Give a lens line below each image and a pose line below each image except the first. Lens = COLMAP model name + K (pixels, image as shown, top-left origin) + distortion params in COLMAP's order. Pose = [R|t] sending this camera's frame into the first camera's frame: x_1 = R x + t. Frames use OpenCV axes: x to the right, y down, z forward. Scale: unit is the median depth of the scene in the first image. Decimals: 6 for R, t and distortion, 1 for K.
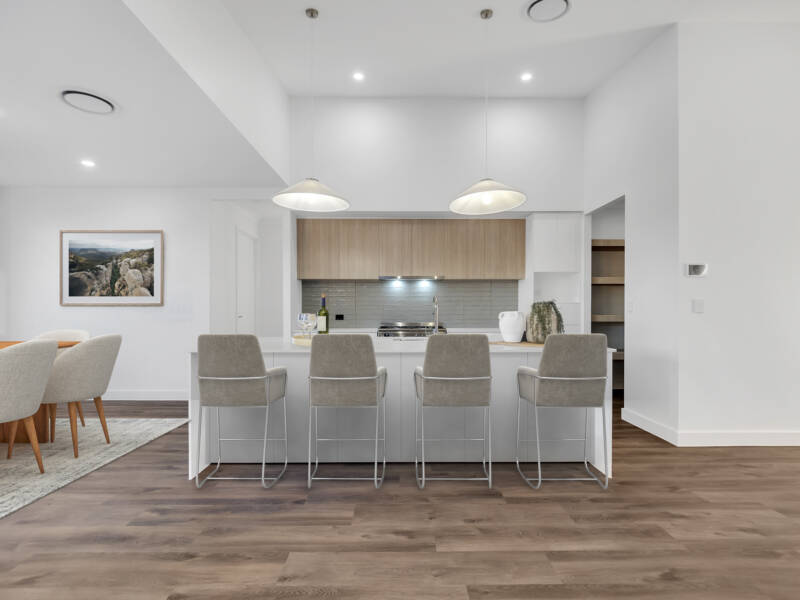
lens RADIAL K [[380.7, 0, 400.5], [0, 380.7, 305.7], [0, 0, 1]] dist [-0.002160, -0.000436]
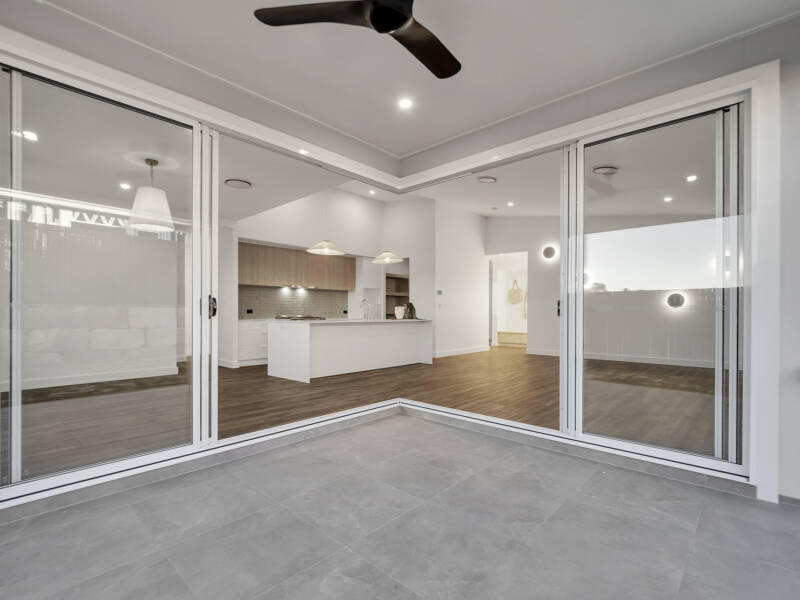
lens RADIAL K [[380.7, 0, 400.9], [0, 380.7, 307.1], [0, 0, 1]] dist [-0.002160, -0.000436]
pose [[0.679908, 0.011282, 0.733211, -0.862308], [-0.007550, 0.999936, -0.008385, 0.021103], [-0.733259, 0.000165, 0.679950, -0.404029]]
